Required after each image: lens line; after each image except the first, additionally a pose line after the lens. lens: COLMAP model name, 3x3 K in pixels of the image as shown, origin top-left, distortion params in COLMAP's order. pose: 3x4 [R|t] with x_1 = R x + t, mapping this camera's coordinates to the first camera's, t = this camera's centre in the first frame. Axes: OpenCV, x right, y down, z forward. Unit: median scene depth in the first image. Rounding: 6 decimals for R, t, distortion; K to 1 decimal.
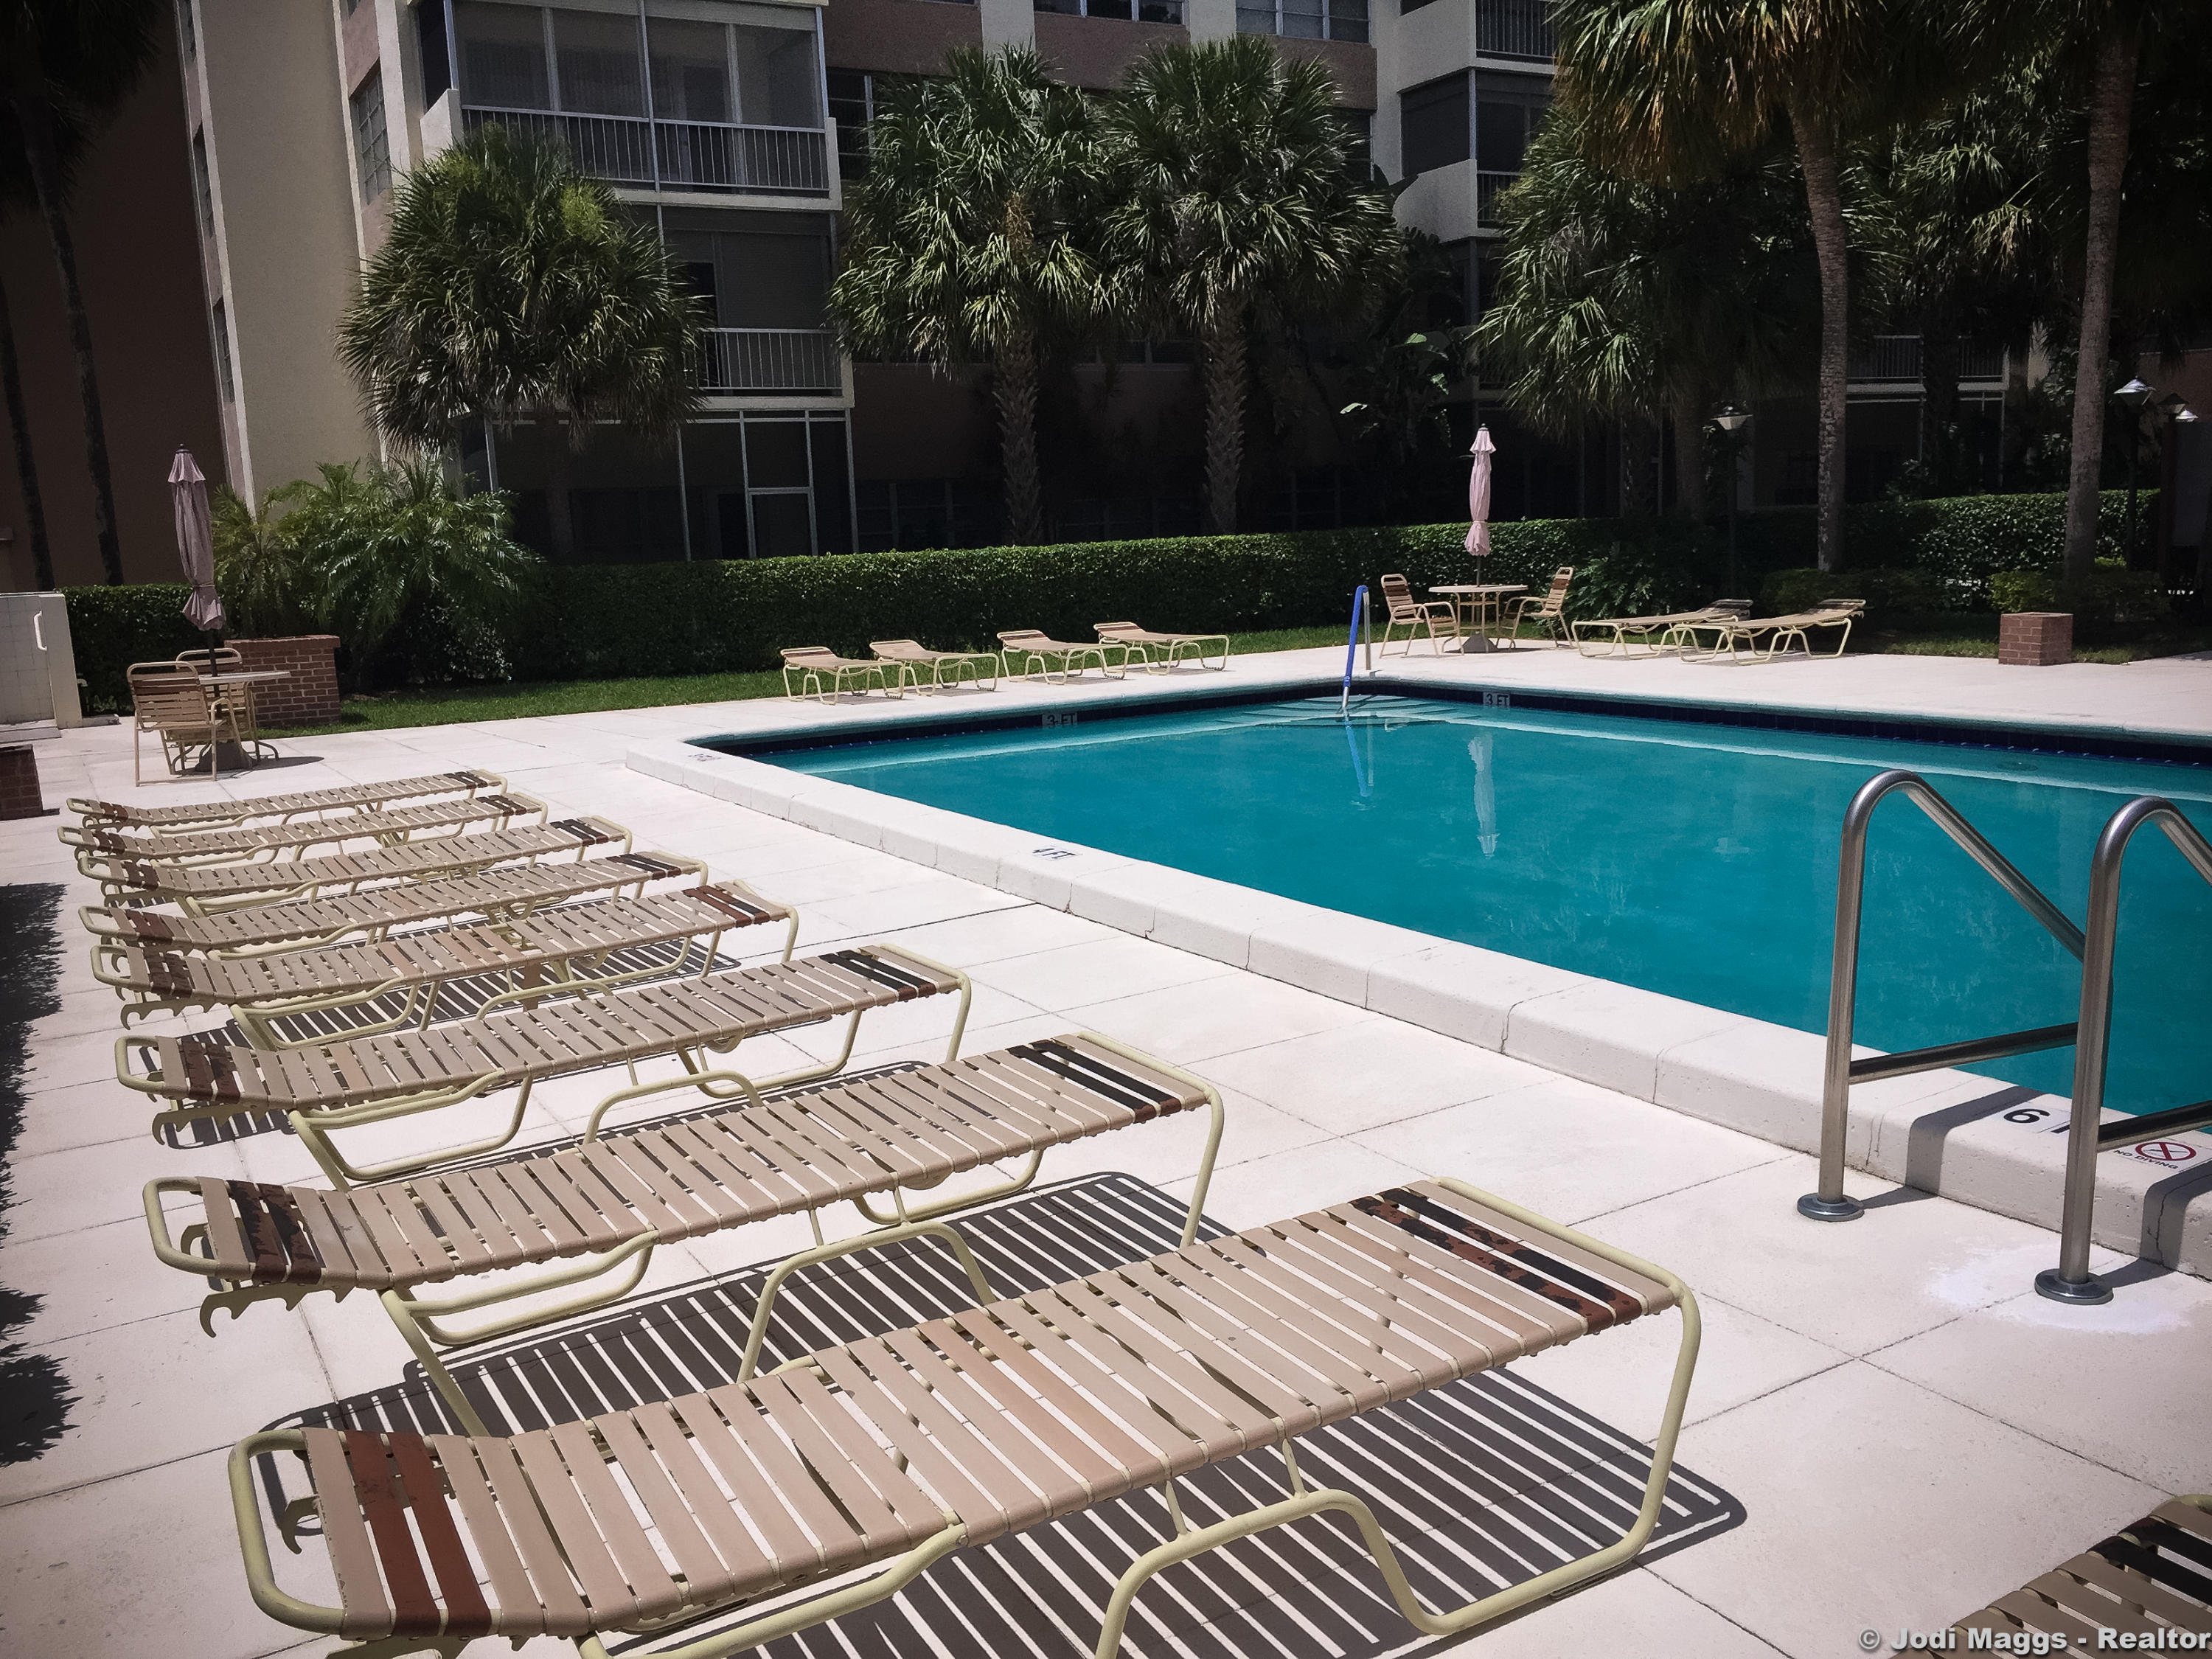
lens RADIAL K [[1899.3, 0, 1094.7], [0, 1899.3, 830.8], [0, 0, 1]] dist [0.039896, -0.045093]
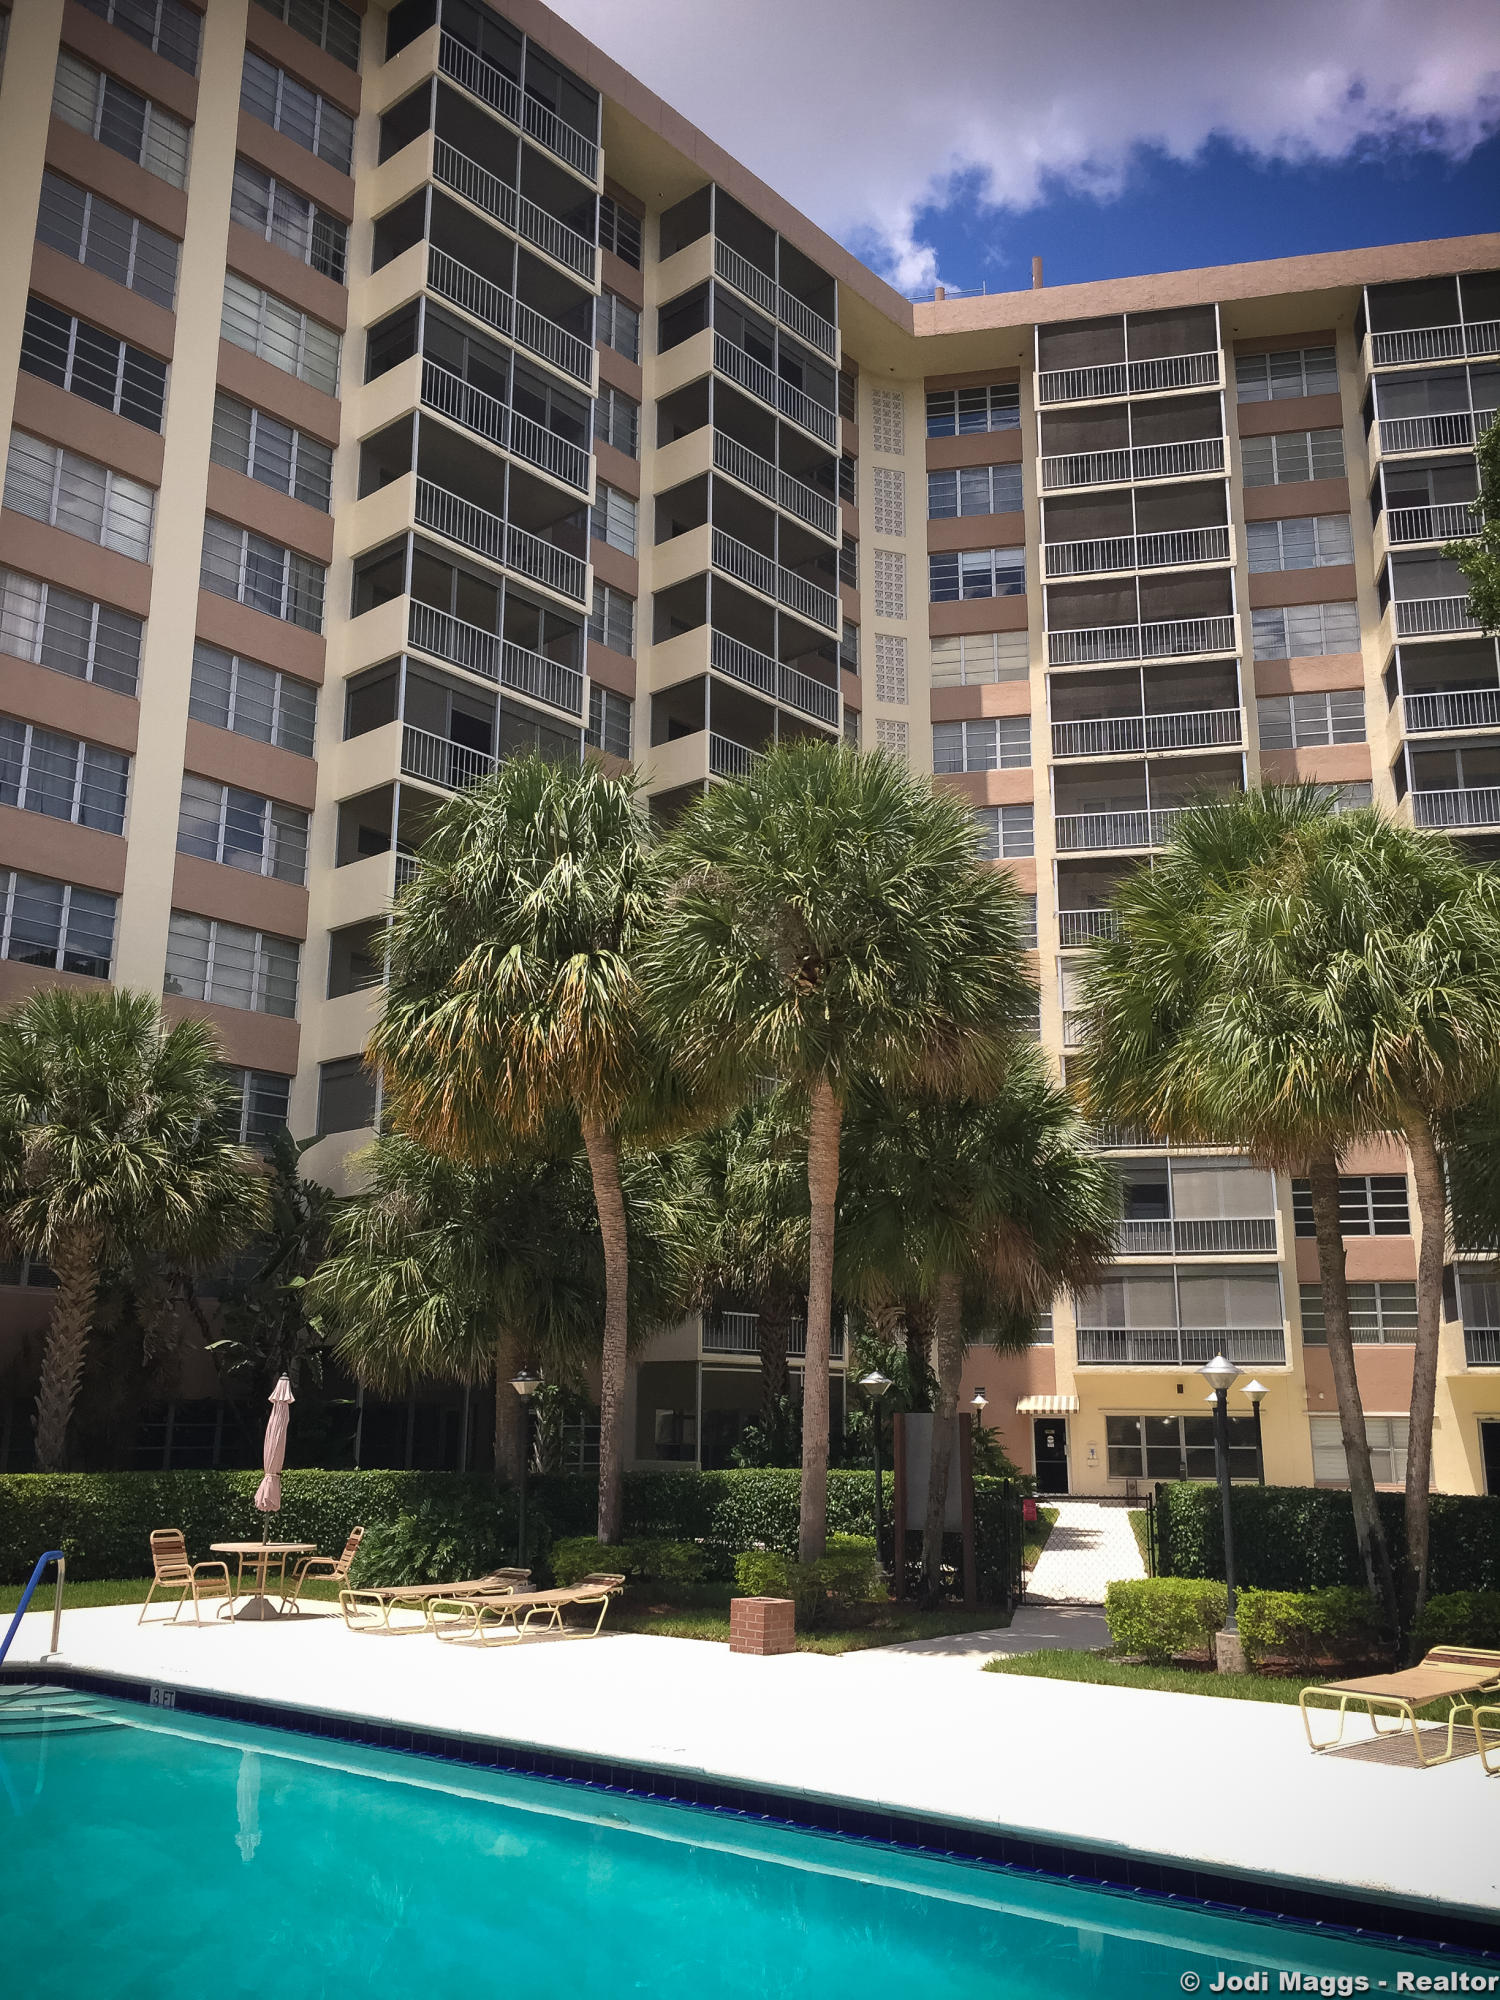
lens RADIAL K [[1717.3, 0, 756.6], [0, 1717.3, 993.6], [0, 0, 1]] dist [0.039896, -0.045093]
pose [[0.939016, 0.132791, 0.317200, 0.114763], [0.007693, 0.914088, -0.405443, -0.026623], [-0.343788, 0.383158, 0.857321, 0.066241]]
